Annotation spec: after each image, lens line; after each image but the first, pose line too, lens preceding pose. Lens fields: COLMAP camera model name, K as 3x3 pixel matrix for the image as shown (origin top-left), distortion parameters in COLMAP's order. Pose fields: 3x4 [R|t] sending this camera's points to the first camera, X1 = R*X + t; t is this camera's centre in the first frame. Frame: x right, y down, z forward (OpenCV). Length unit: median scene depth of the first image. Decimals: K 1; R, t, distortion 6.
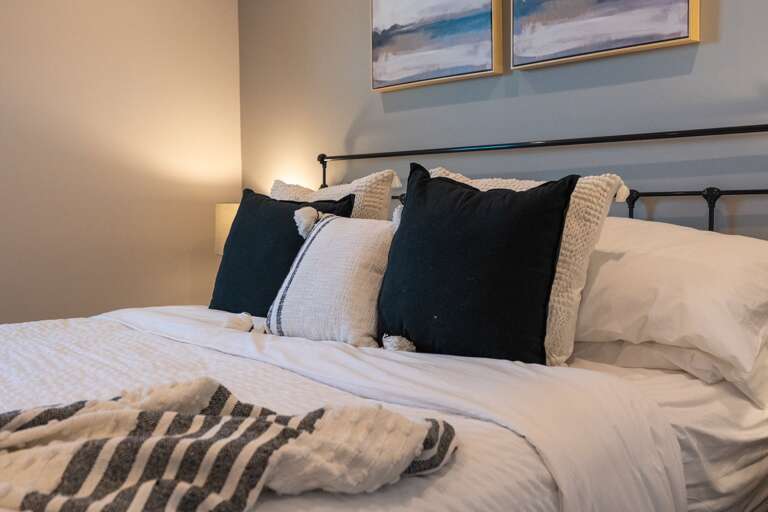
lens RADIAL K [[755.7, 0, 383.5], [0, 755.7, 251.9], [0, 0, 1]] dist [0.009846, 0.000000]
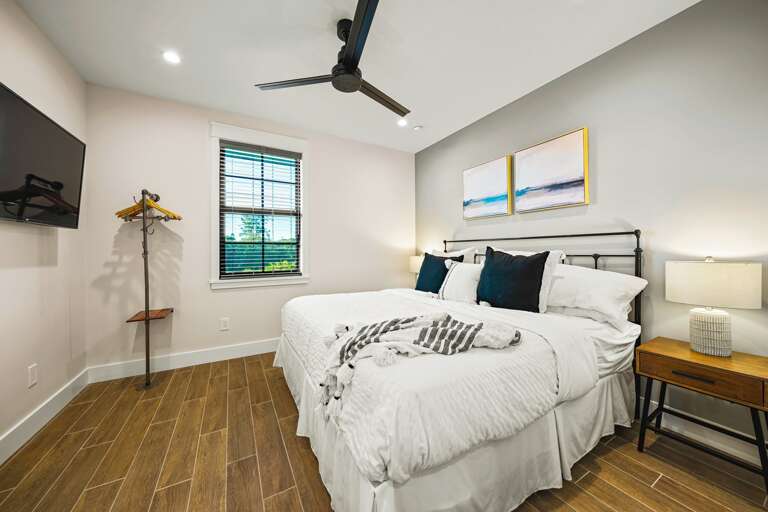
lens RADIAL K [[263.5, 0, 380.6], [0, 263.5, 251.6], [0, 0, 1]] dist [-0.001841, -0.000126]
pose [[0.974094, 0.001489, -0.226138, -0.154768], [-0.015664, 0.998021, -0.060904, -0.022909], [0.225600, 0.062869, 0.972189, -0.176569]]
